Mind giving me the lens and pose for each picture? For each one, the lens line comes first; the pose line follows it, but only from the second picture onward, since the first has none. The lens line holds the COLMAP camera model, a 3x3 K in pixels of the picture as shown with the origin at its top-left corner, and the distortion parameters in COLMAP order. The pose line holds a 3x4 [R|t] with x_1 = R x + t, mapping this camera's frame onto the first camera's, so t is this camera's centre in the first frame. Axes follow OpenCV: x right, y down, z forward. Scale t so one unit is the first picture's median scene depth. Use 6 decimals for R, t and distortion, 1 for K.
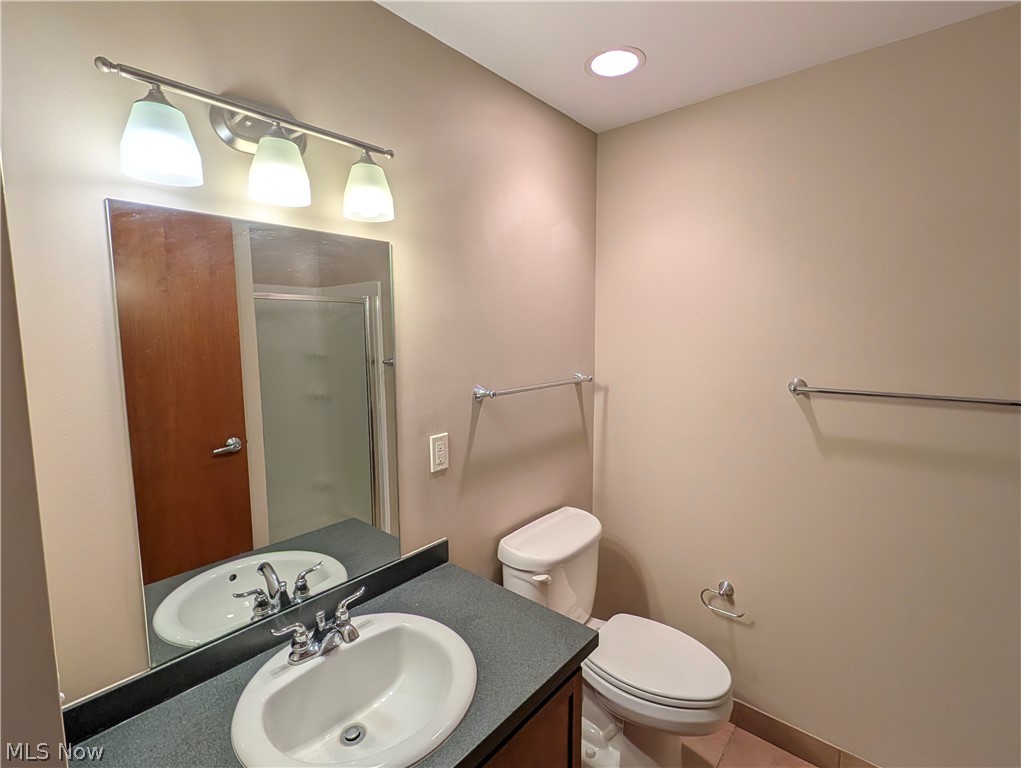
lens RADIAL K [[475.6, 0, 507.9], [0, 475.6, 379.9], [0, 0, 1]] dist [-0.001336, 0.000055]
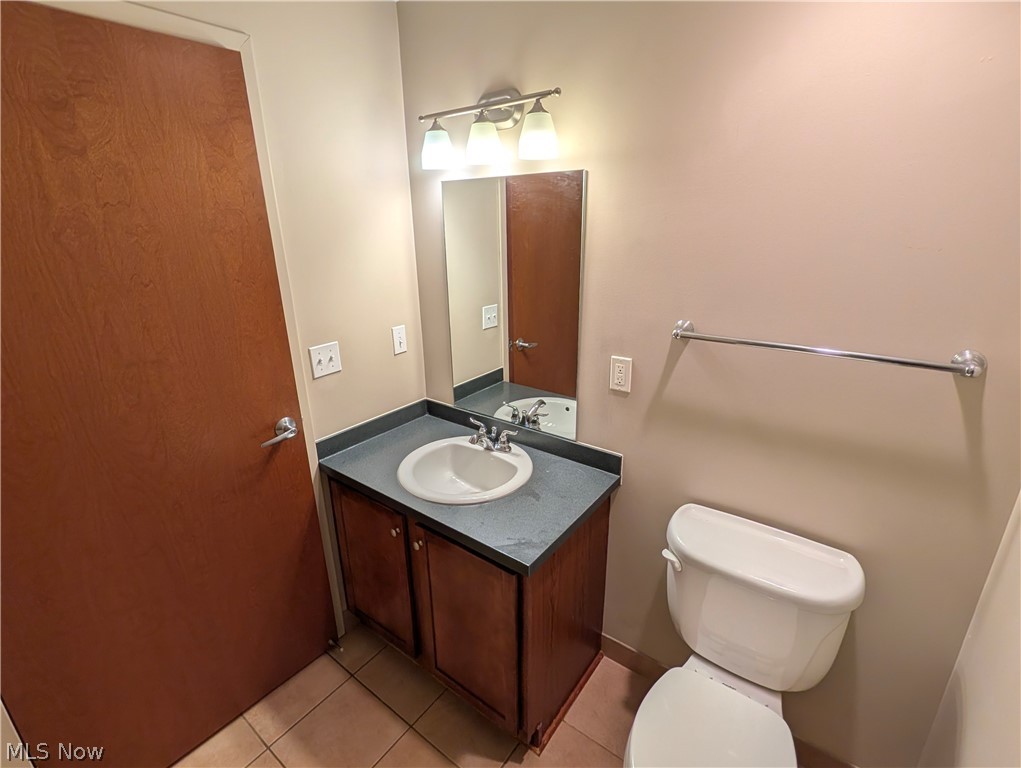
lens RADIAL K [[475.6, 0, 507.9], [0, 475.6, 379.9], [0, 0, 1]] dist [-0.001336, 0.000055]
pose [[0.070926, 0.327793, -0.942083, 0.949747], [-0.090776, 0.942664, 0.321161, -0.170147], [0.993342, 0.062740, 0.096616, 0.757492]]
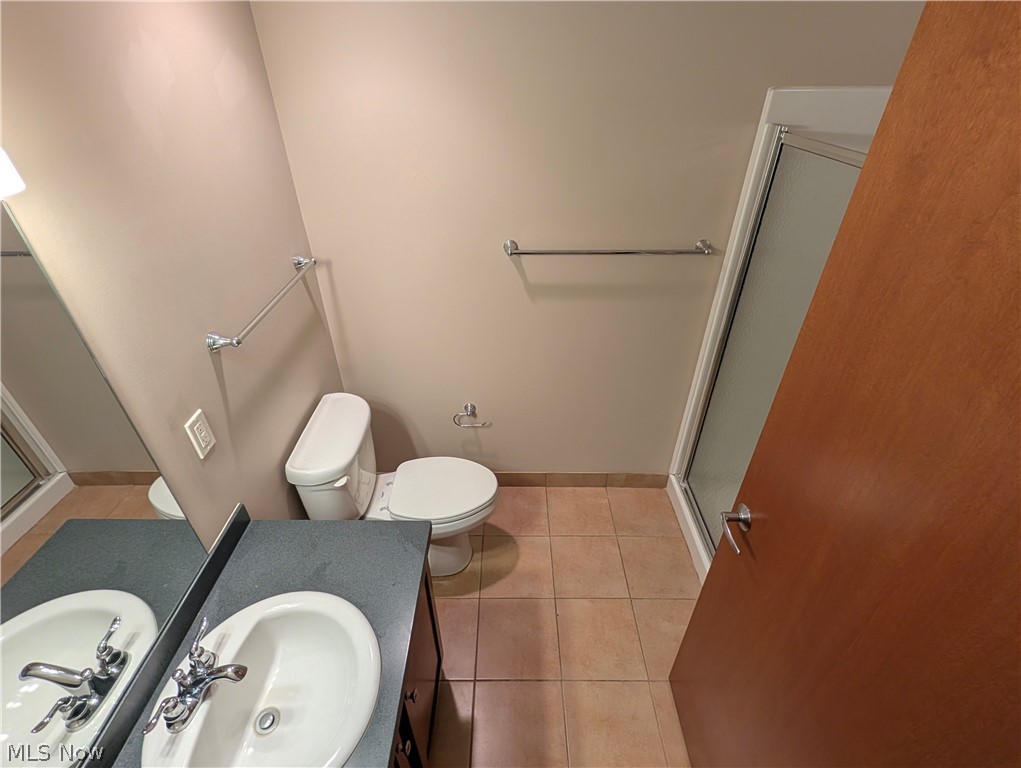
lens RADIAL K [[475.6, 0, 507.9], [0, 475.6, 379.9], [0, 0, 1]] dist [-0.001336, 0.000055]
pose [[0.757045, -0.364889, 0.541977, -0.177489], [0.070953, 0.870527, 0.486979, -0.340097], [-0.649499, -0.330210, 0.684918, 0.135973]]
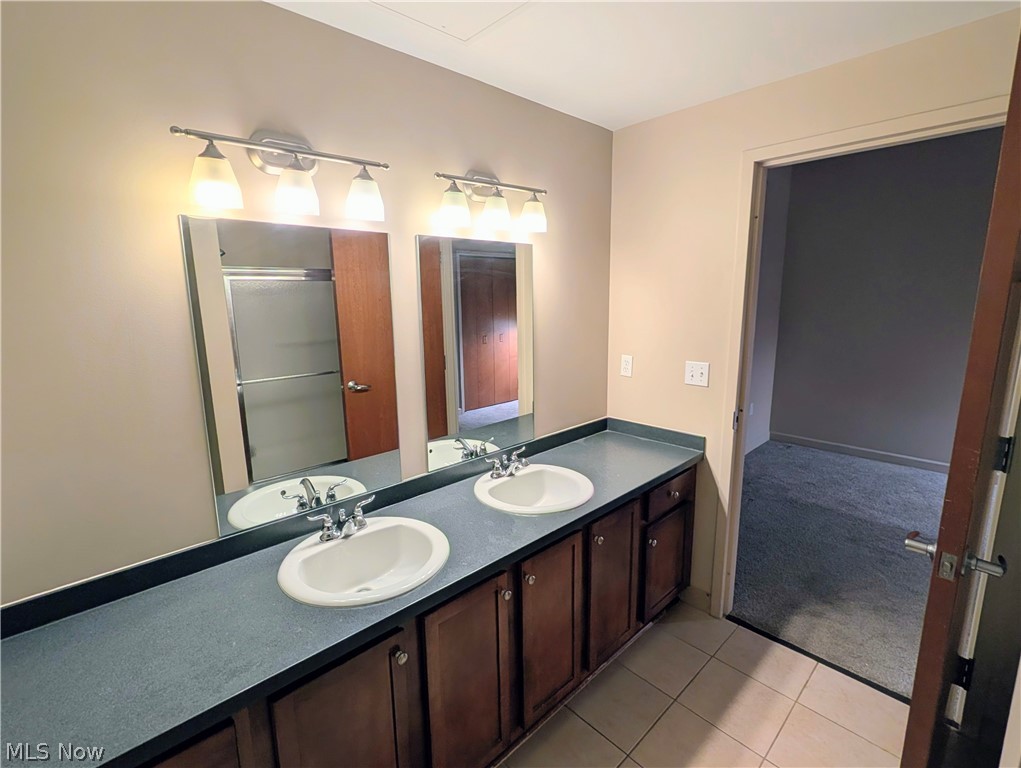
lens RADIAL K [[481.0, 0, 504.7], [0, 481.0, 386.2], [0, 0, 1]] dist [0.000551, 0.000112]
pose [[0.995141, 0.010961, -0.097853, 0.192934], [-0.000200, 0.994008, 0.109306, -0.027890], [0.098465, -0.108756, 0.989180, -0.281335]]
